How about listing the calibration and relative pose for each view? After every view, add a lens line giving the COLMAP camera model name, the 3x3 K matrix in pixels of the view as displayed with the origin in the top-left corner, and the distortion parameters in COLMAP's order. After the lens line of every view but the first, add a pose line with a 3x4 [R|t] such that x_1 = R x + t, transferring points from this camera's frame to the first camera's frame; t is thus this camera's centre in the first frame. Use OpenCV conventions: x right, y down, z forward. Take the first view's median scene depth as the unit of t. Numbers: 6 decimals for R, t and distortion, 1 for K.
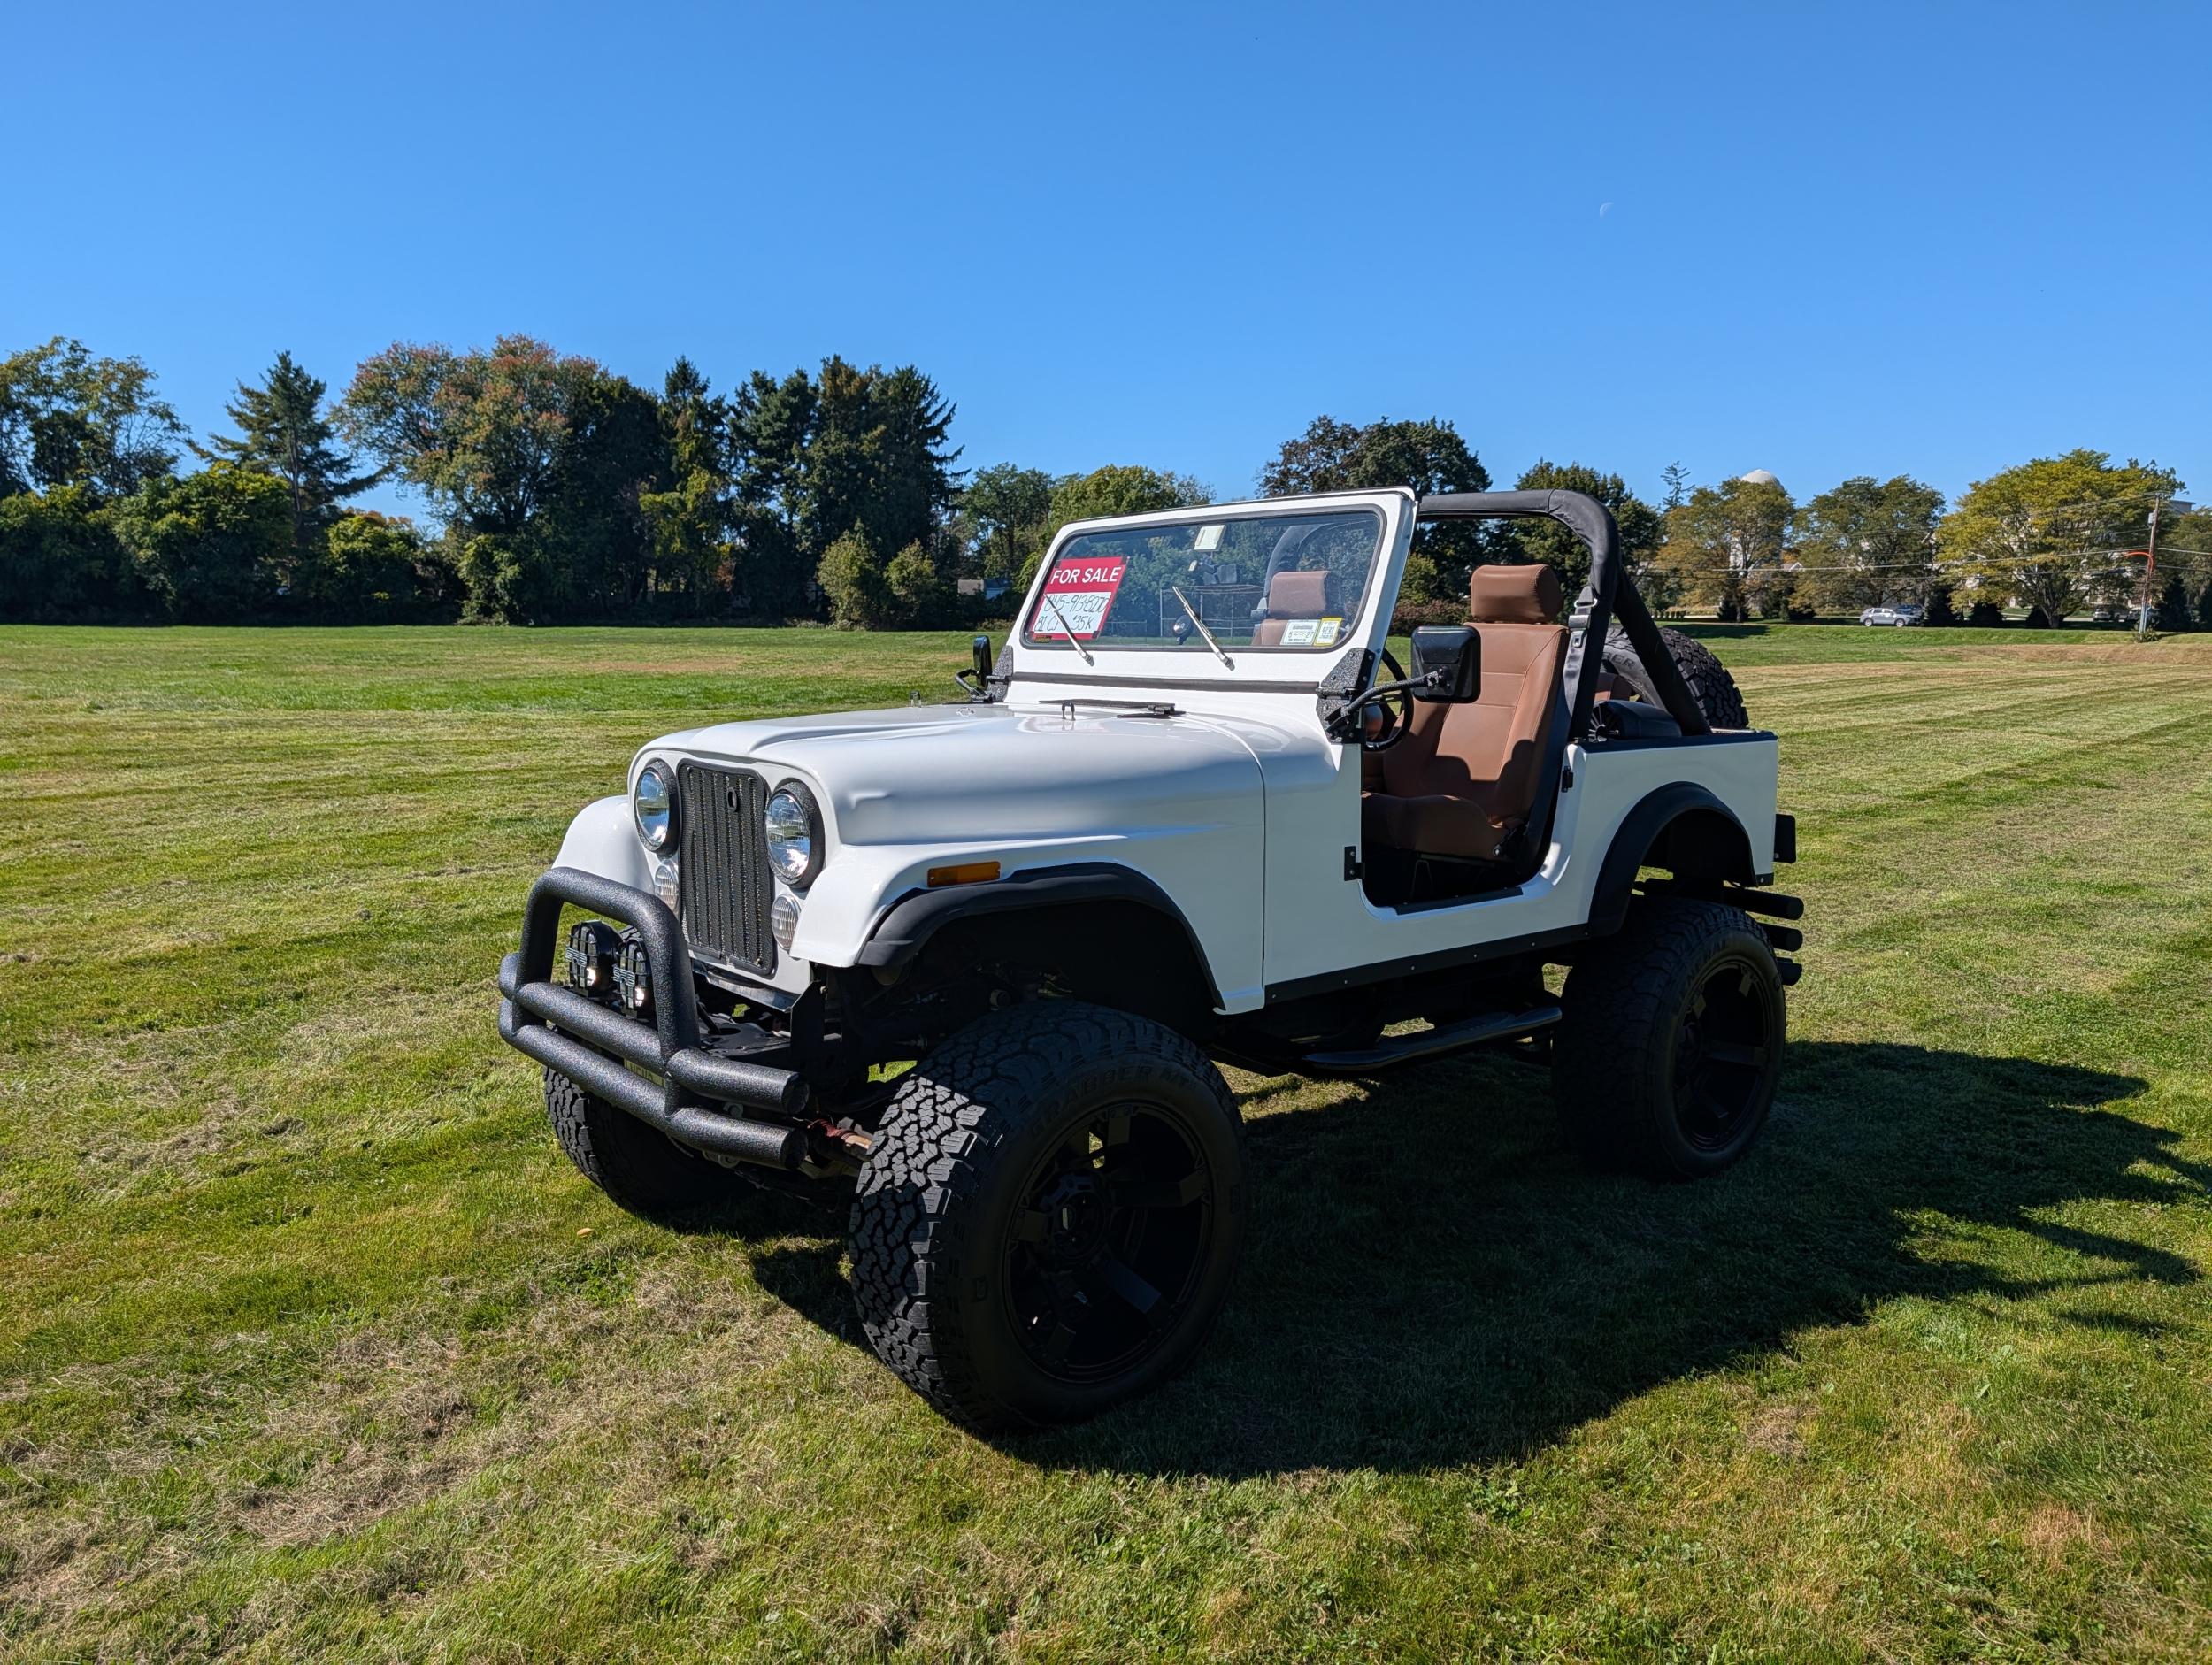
lens RADIAL K [[1623.0, 0, 1106.0], [0, 1623.0, 832.5], [0, 0, 1]] dist [0.010574, -0.016353]
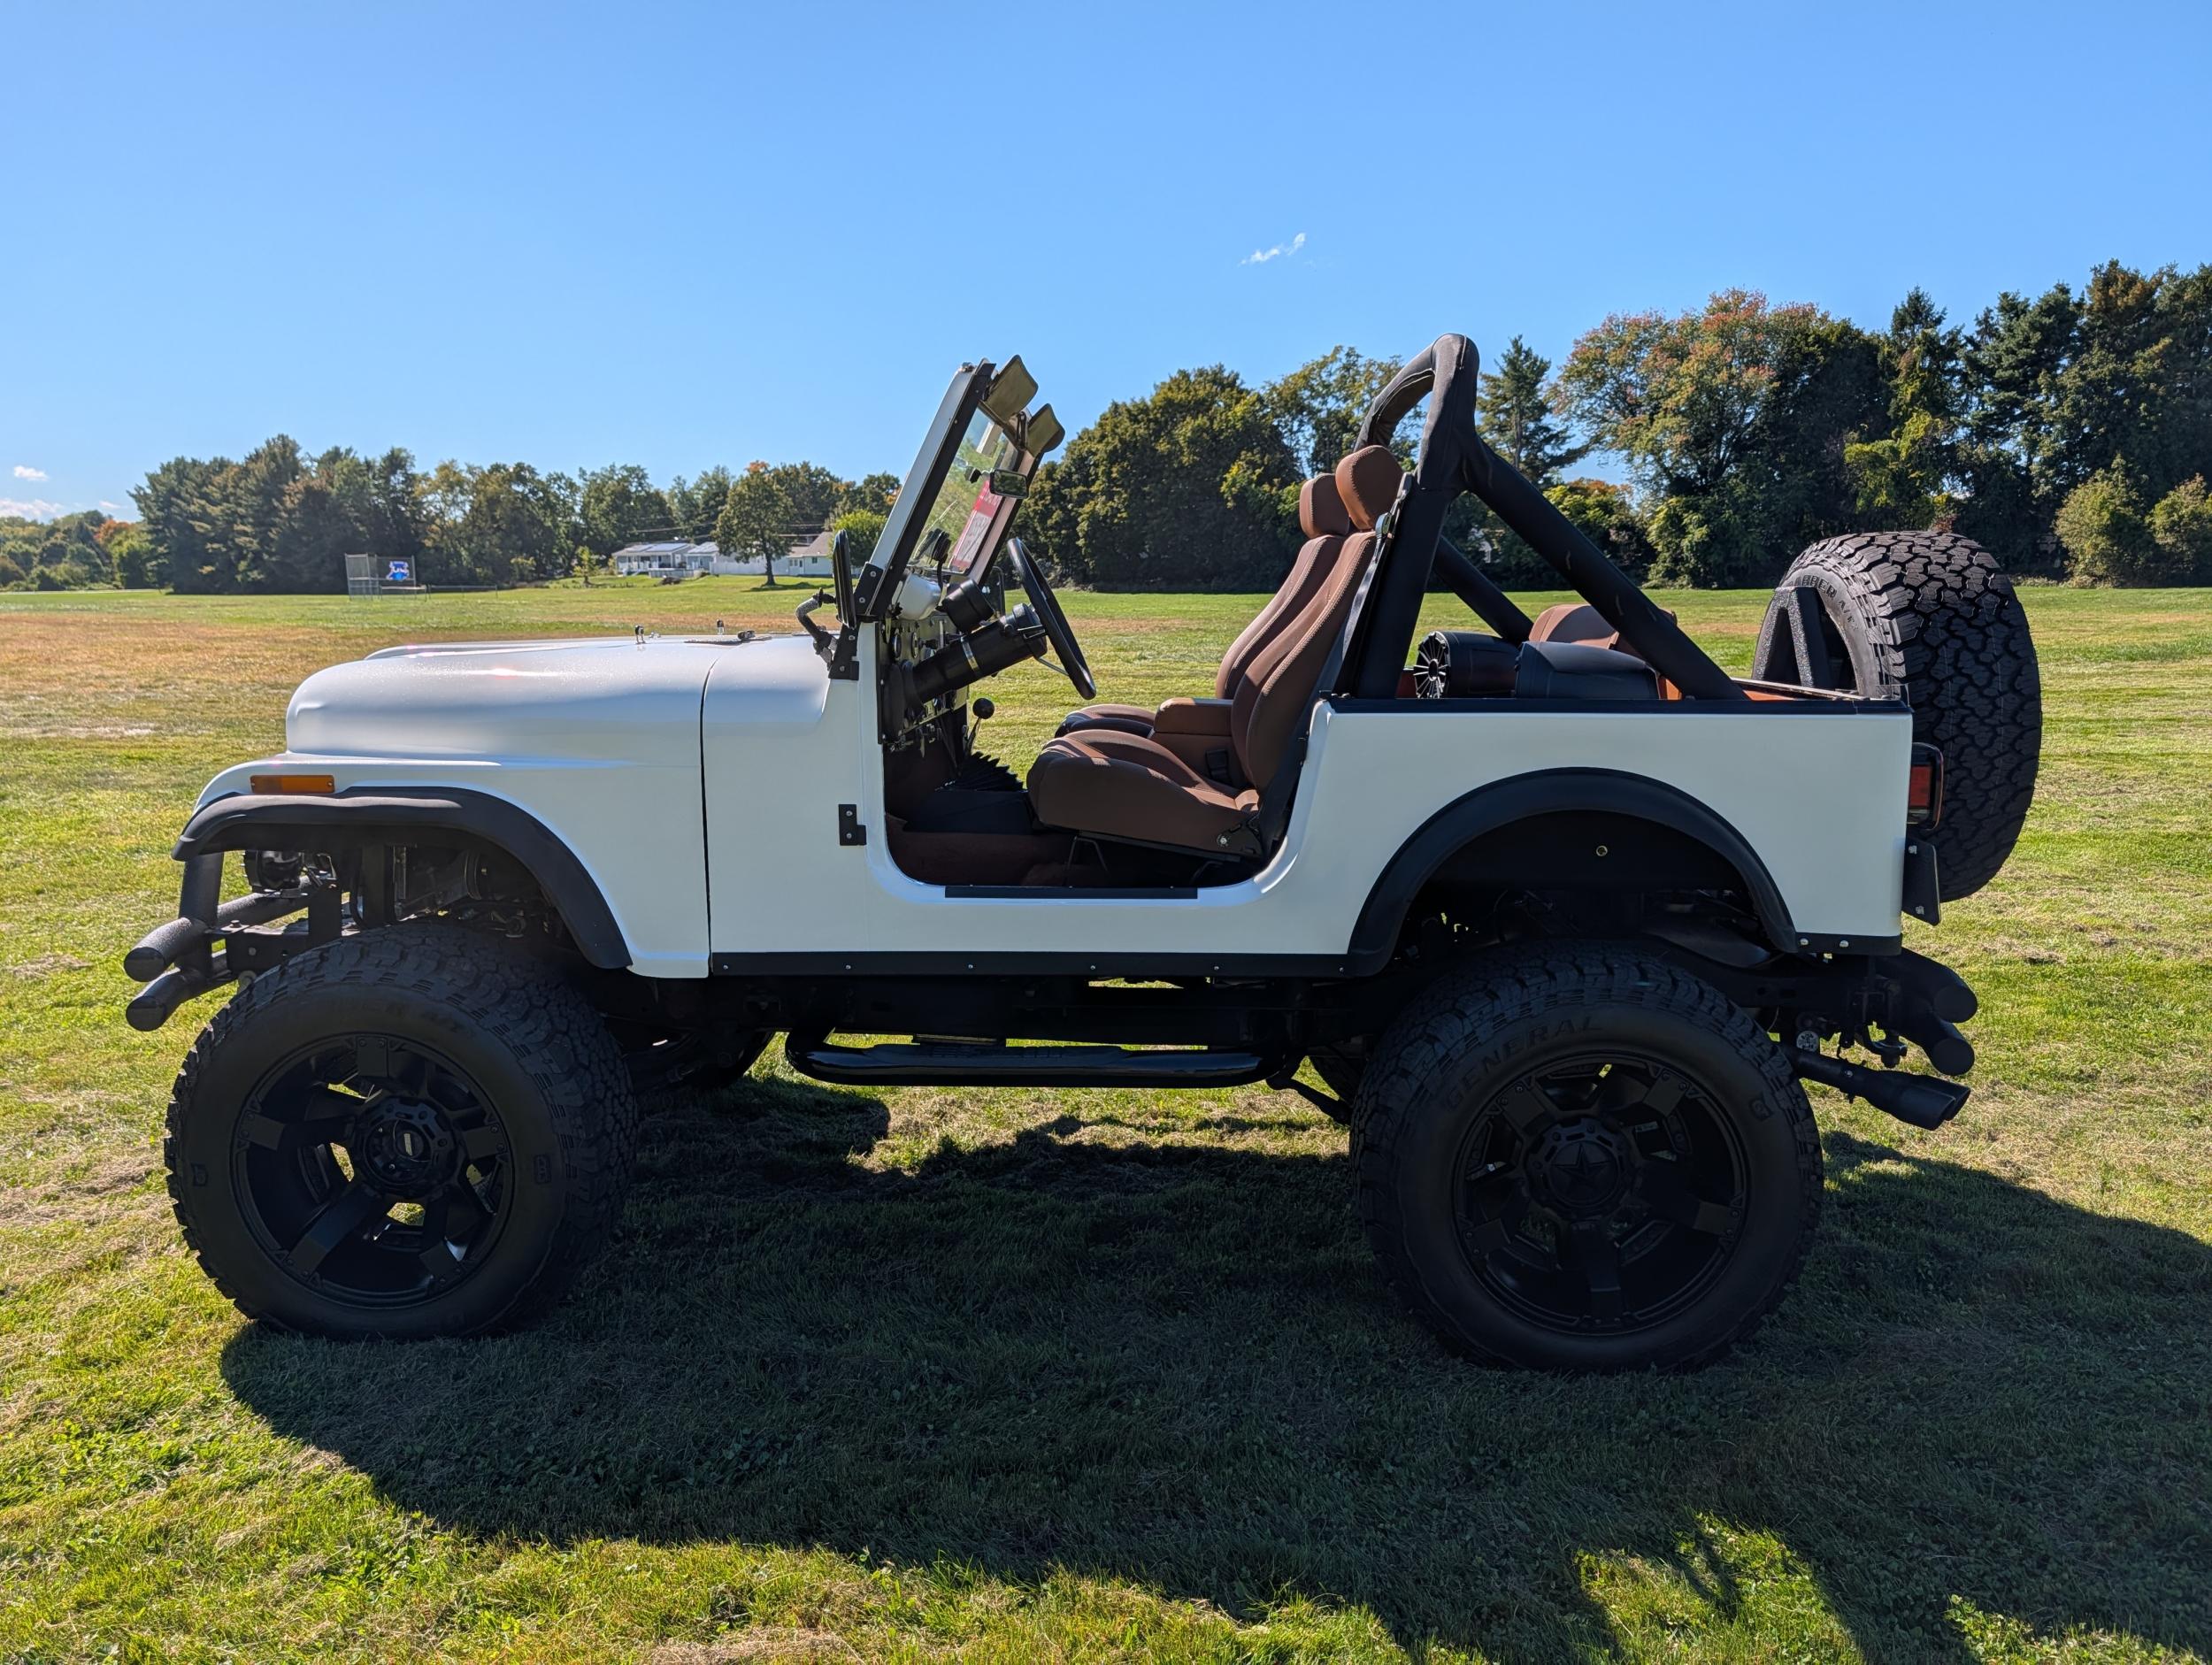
lens RADIAL K [[1614.6, 0, 1093.3], [0, 1614.6, 829.6], [0, 0, 1]] dist [0.011726, 0.002509]
pose [[0.728558, 0.089273, -0.679142, 0.048347], [-0.075867, 0.995887, 0.049521, -0.001751], [0.680770, 0.015446, 0.732335, 0.028868]]
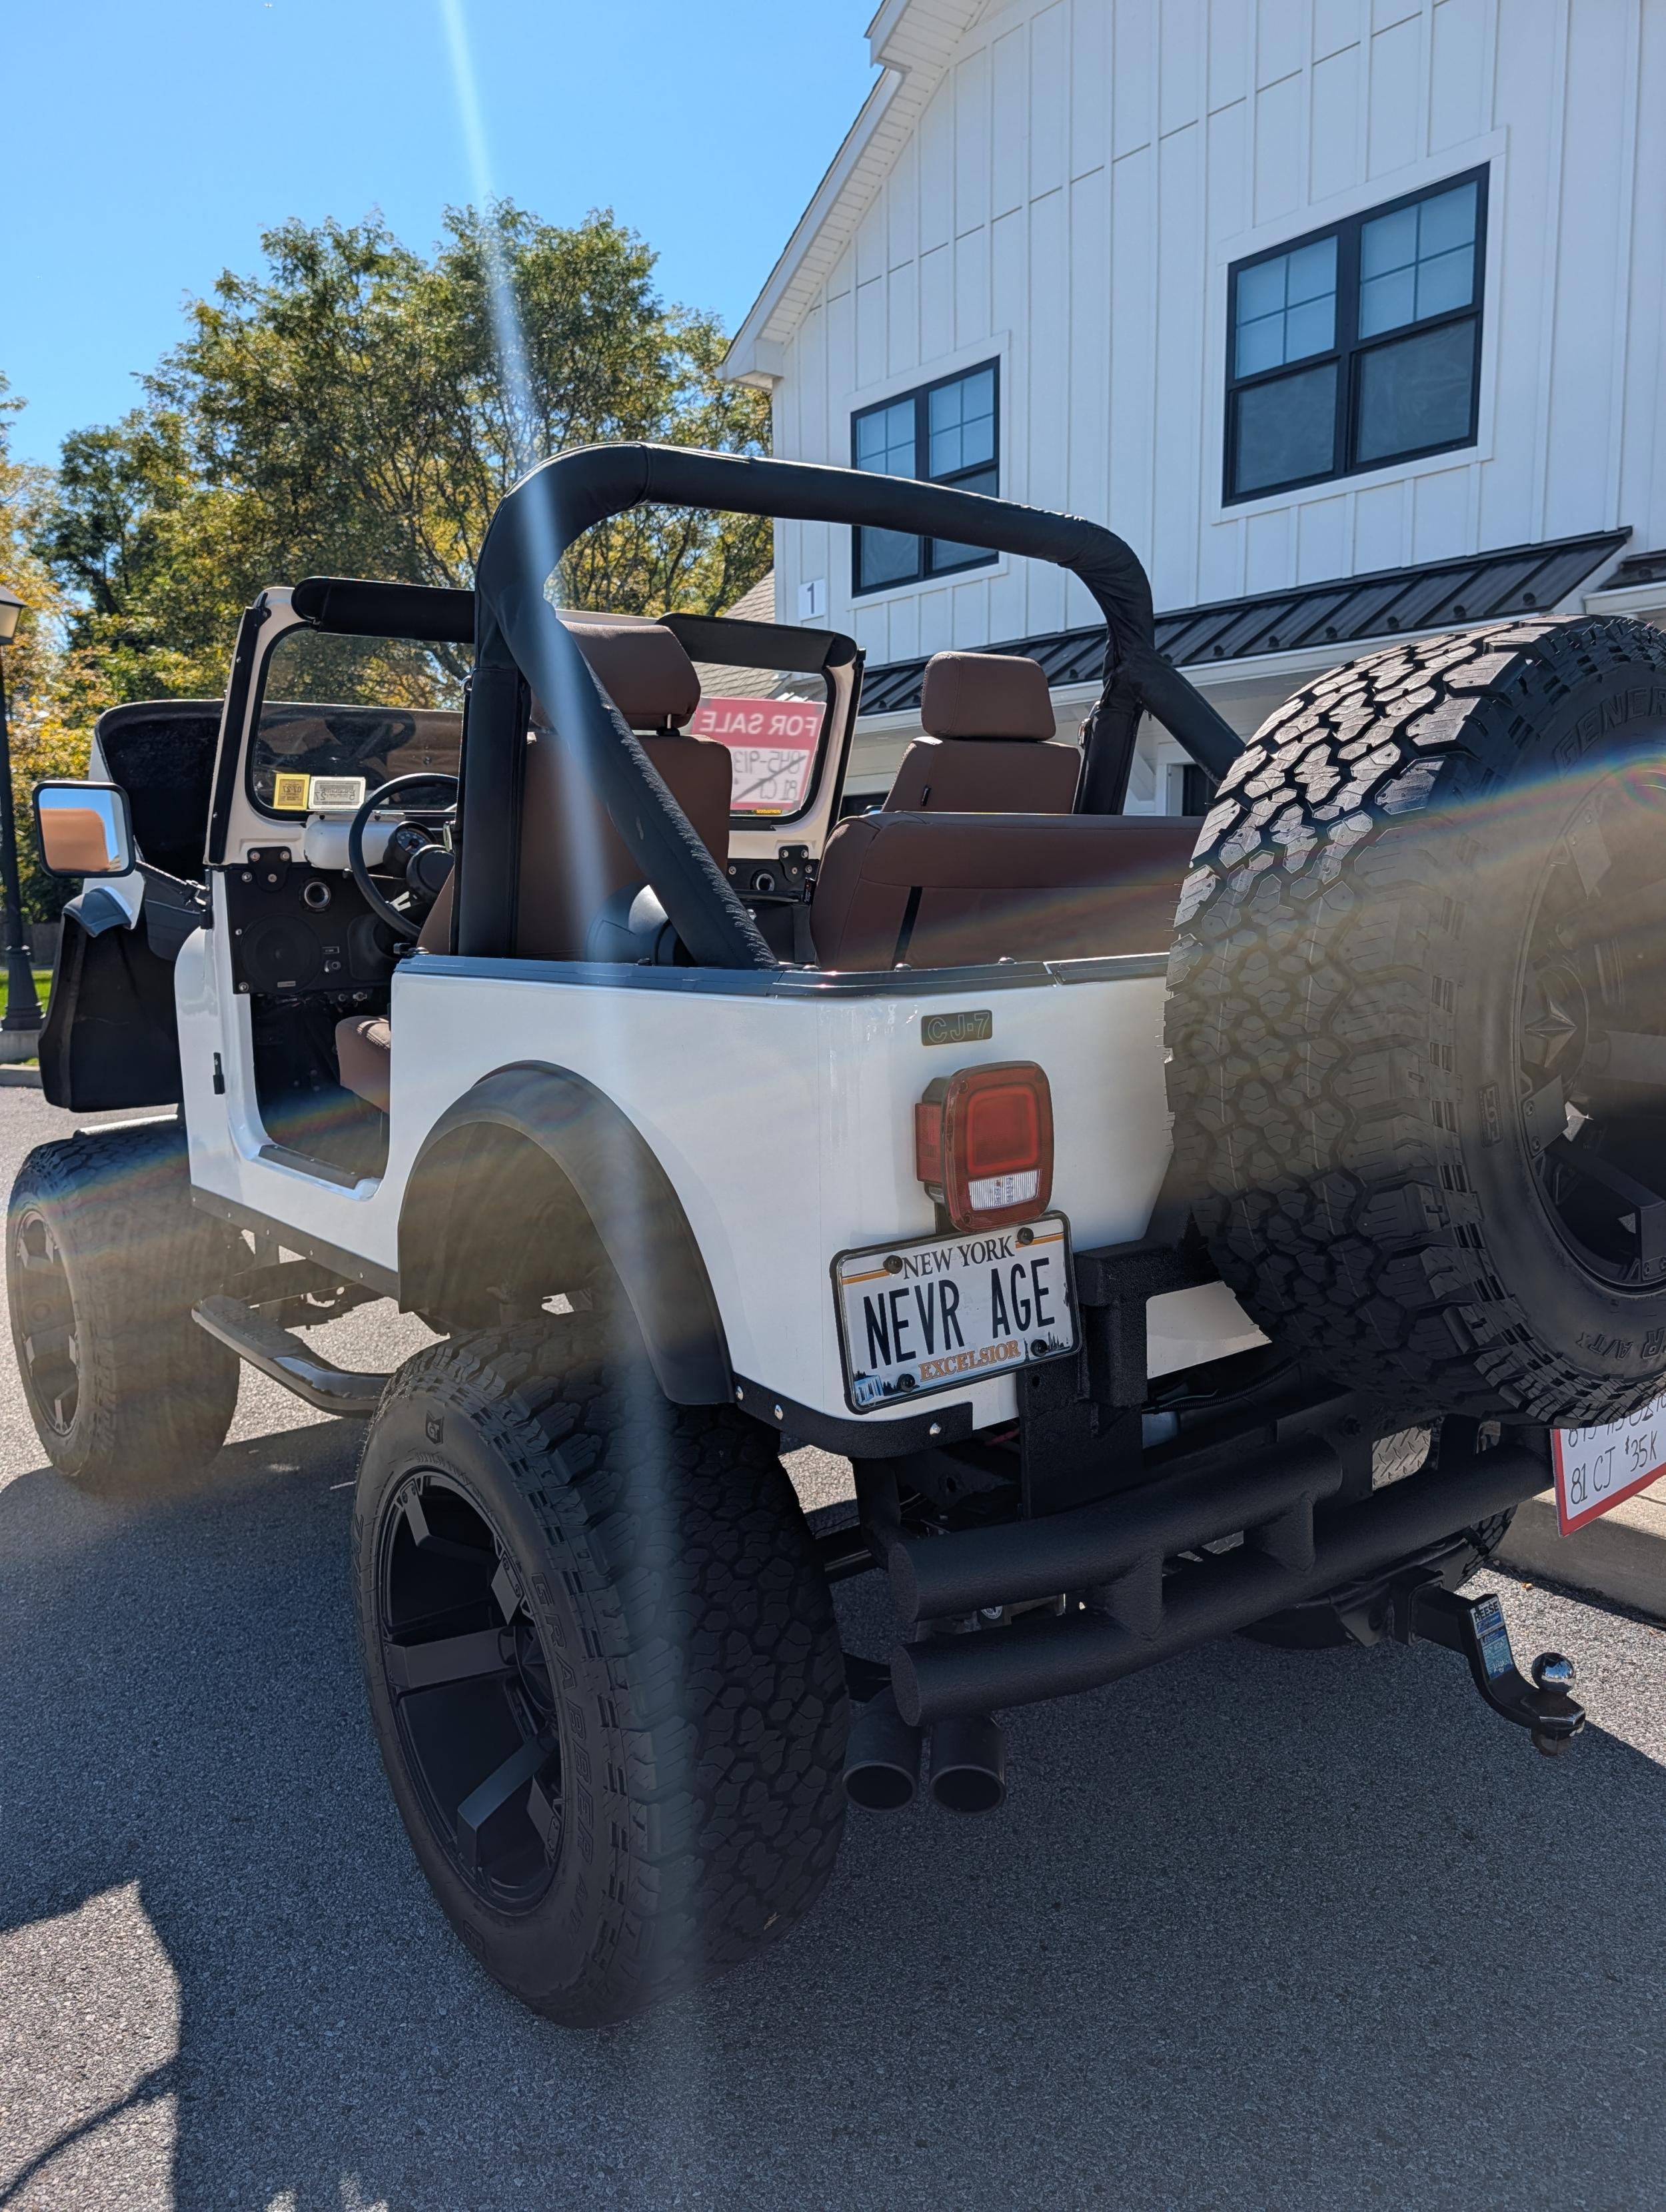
lens RADIAL K [[1625.5, 0, 833.0], [0, 1625.5, 1106.0], [0, 0, 1]] dist [0.017481, -0.017344]
pose [[-0.062279, 0.125554, -0.990130, 0.057973], [-0.093928, 0.986916, 0.131055, -0.006229], [0.993629, 0.101163, -0.049672, 0.081461]]
